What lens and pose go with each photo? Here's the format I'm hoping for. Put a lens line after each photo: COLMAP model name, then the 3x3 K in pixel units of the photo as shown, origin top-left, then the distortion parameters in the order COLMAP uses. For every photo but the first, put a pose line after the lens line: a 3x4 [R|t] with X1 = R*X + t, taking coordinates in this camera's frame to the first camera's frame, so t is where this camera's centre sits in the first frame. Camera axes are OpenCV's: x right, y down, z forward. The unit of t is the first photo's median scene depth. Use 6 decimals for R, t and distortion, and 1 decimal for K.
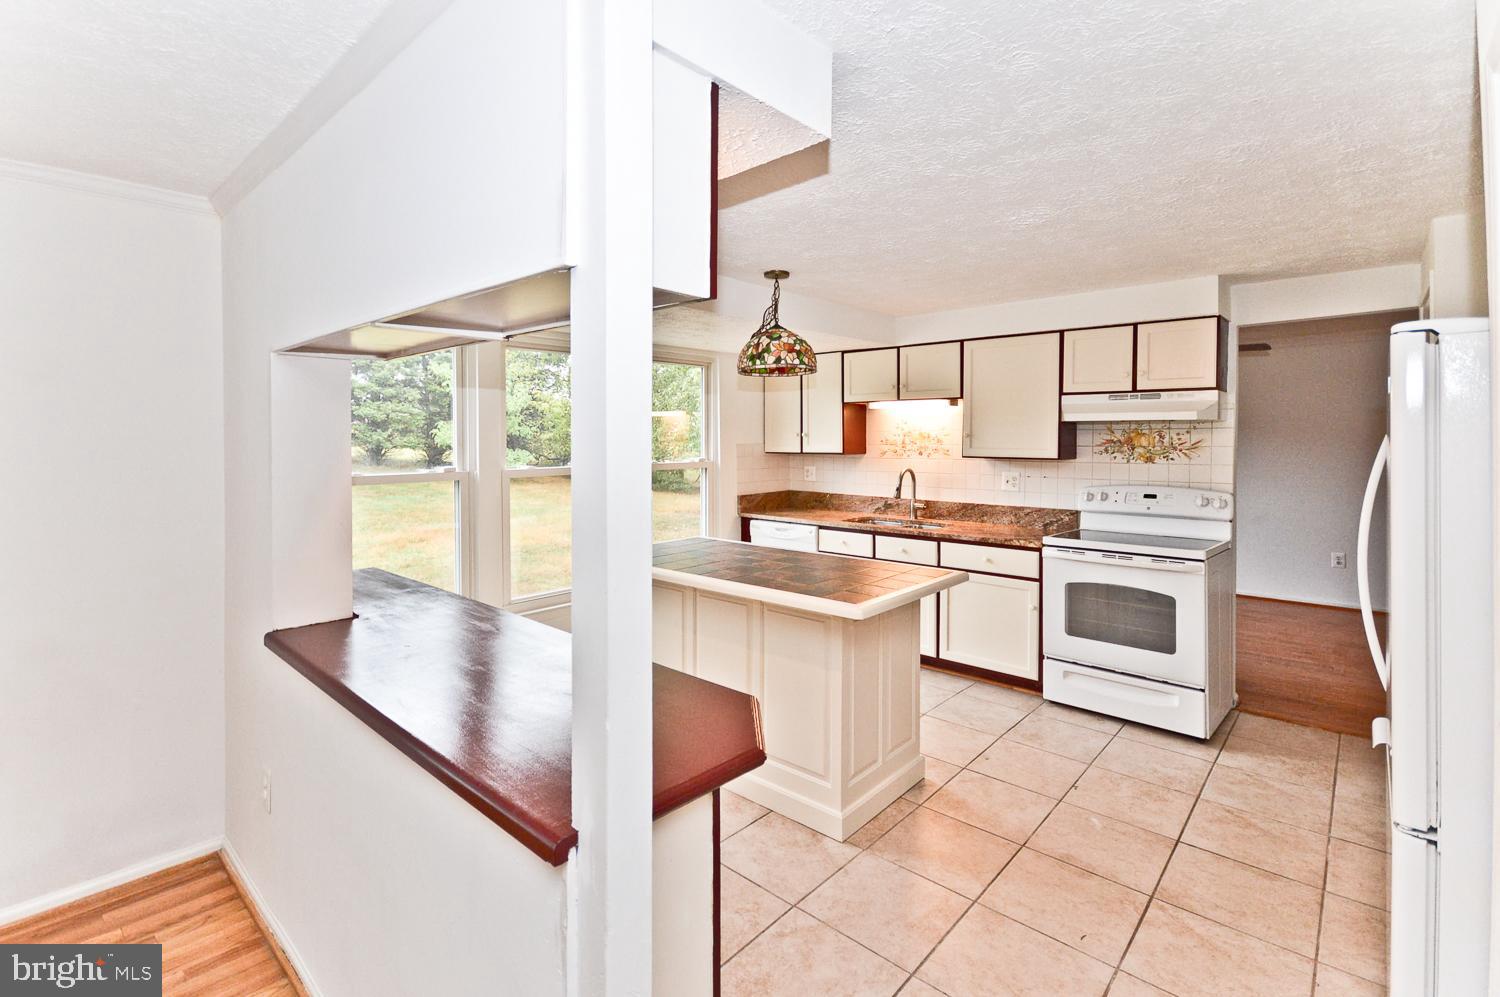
lens RADIAL K [[687.6, 0, 757.4], [0, 687.6, 460.7], [0, 0, 1]] dist [0.013544, -0.003386]
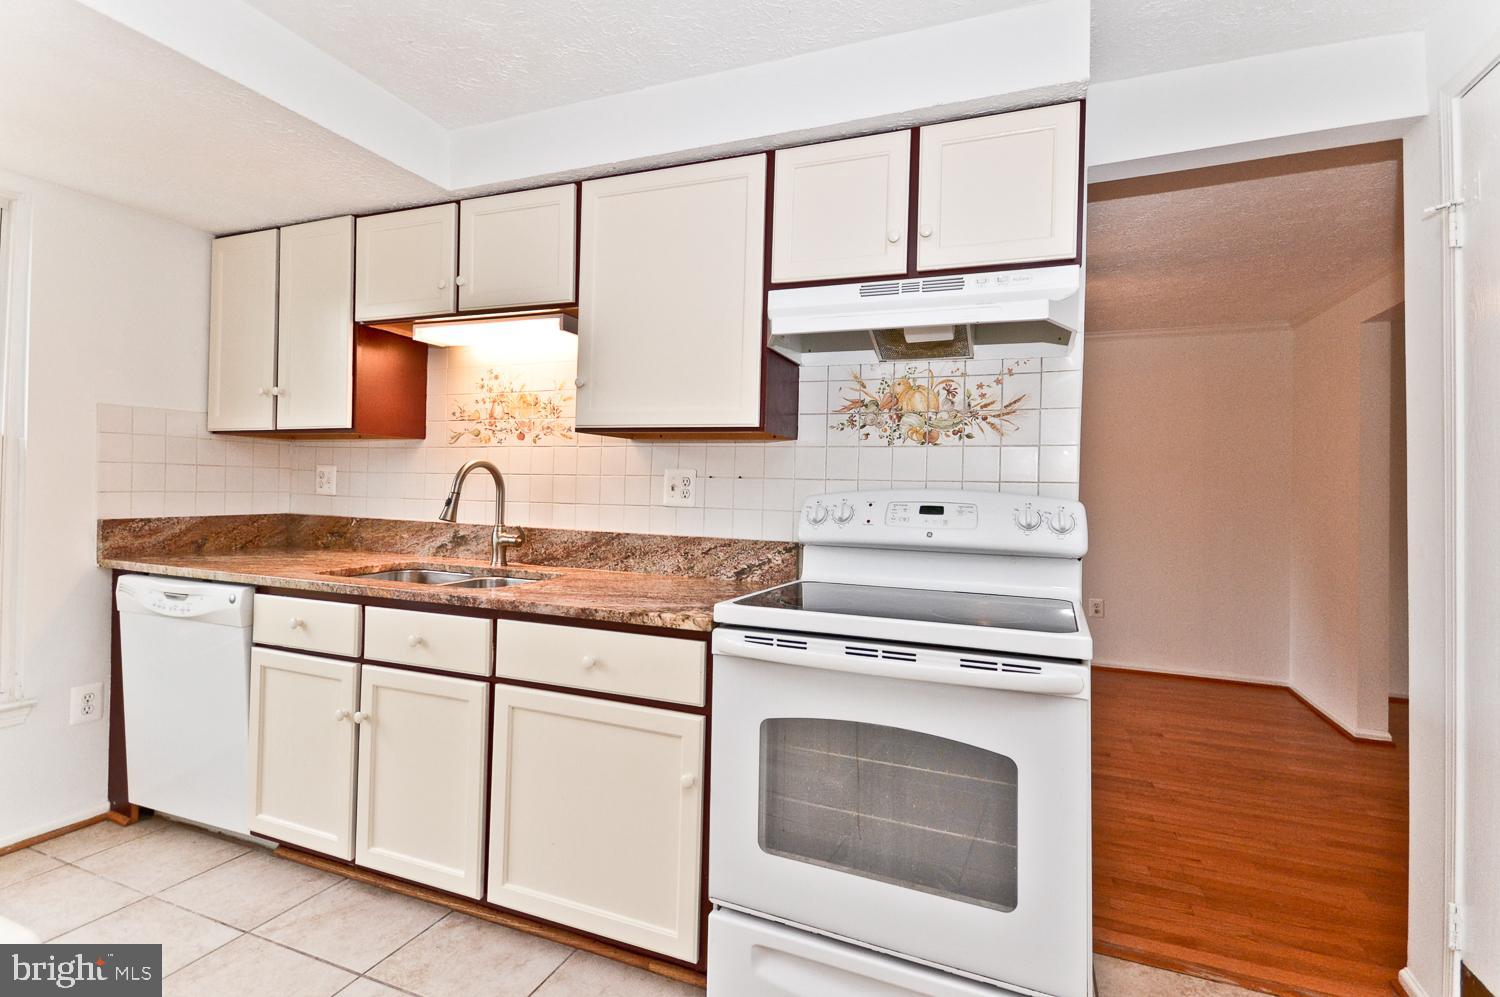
lens RADIAL K [[687.6, 0, 783.0], [0, 687.6, 490.5], [0, 0, 1]] dist [0.013544, -0.003386]
pose [[0.922626, 0.027100, 0.384742, 0.290177], [-0.015691, 0.999340, -0.032762, 0.056482], [-0.385376, 0.024190, 0.922442, 0.603247]]
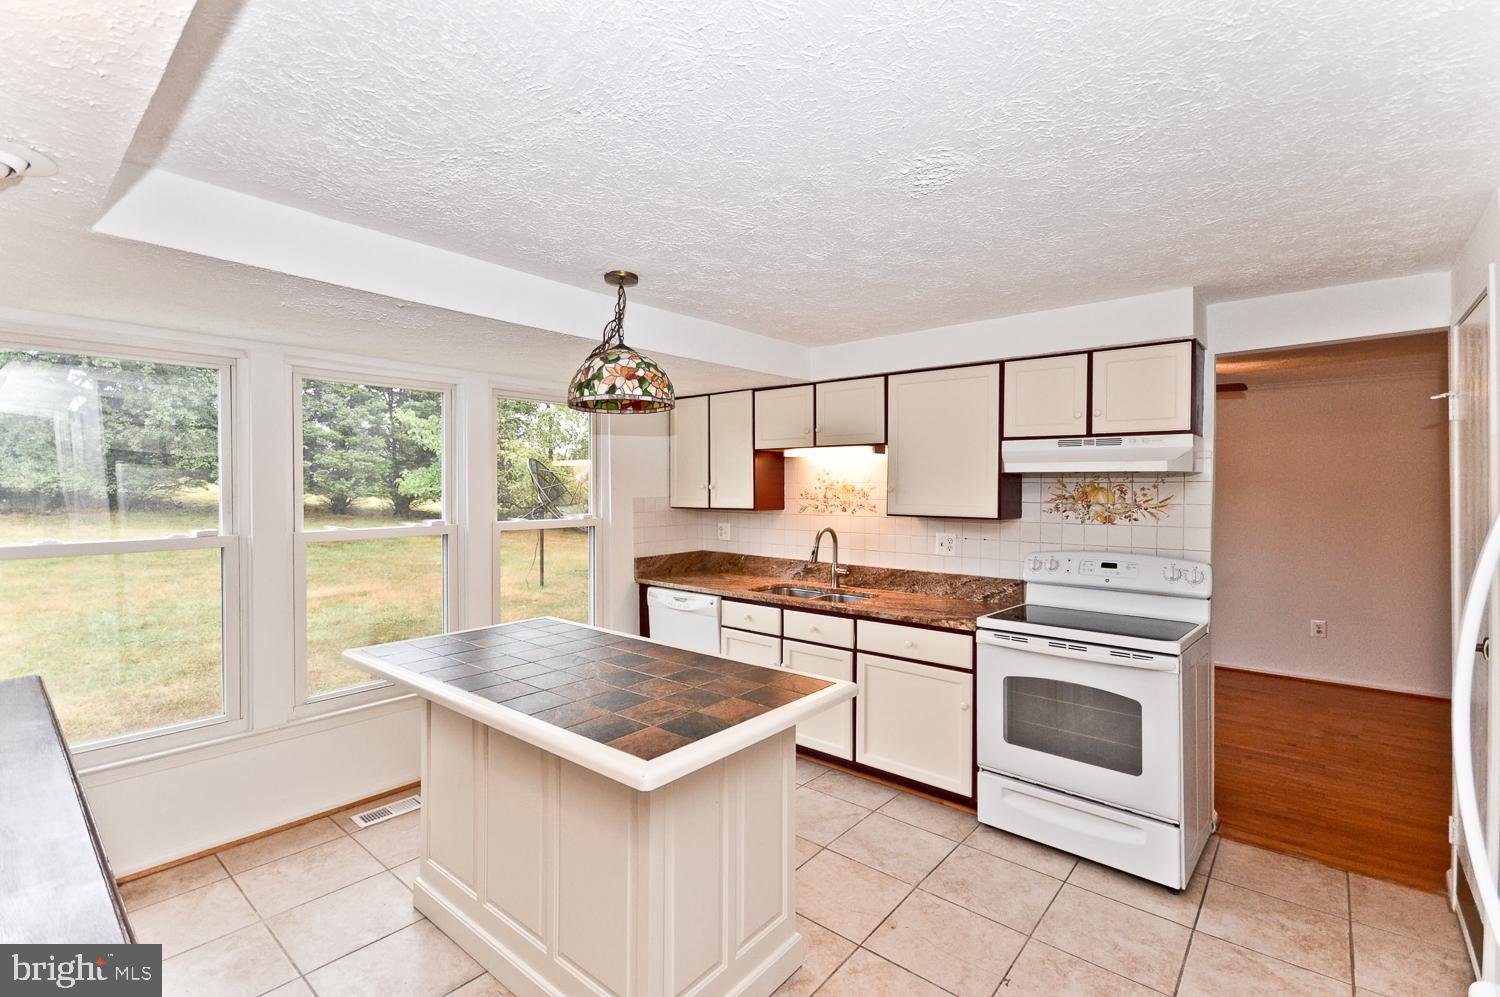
lens RADIAL K [[687.6, 0, 746.4], [0, 687.6, 503.8], [0, 0, 1]] dist [0.013544, -0.003386]
pose [[0.999635, 0.001422, 0.026990, 0.123428], [-0.001175, 0.999957, -0.009173, -0.013107], [-0.027002, 0.009138, 0.999594, 0.205270]]
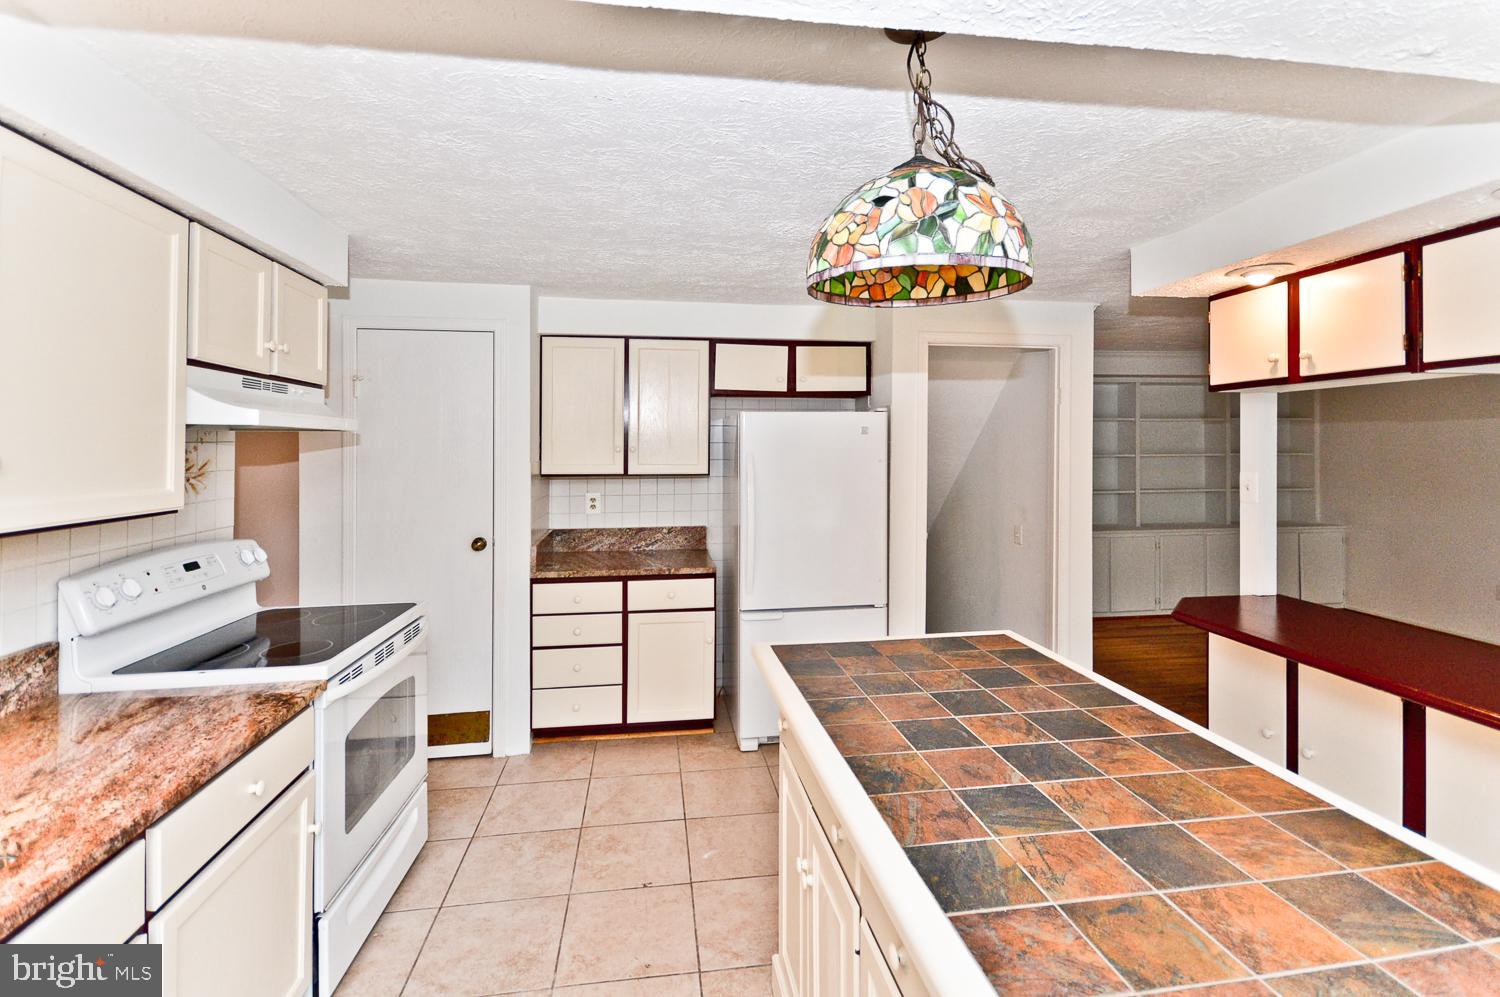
lens RADIAL K [[687.6, 0, 769.7], [0, 687.6, 444.4], [0, 0, 1]] dist [0.013544, -0.003386]
pose [[-0.782690, 0.006070, 0.622382, -0.125775], [0.022192, 0.999589, 0.018159, -0.044424], [-0.622016, 0.028025, -0.782503, 1.160318]]
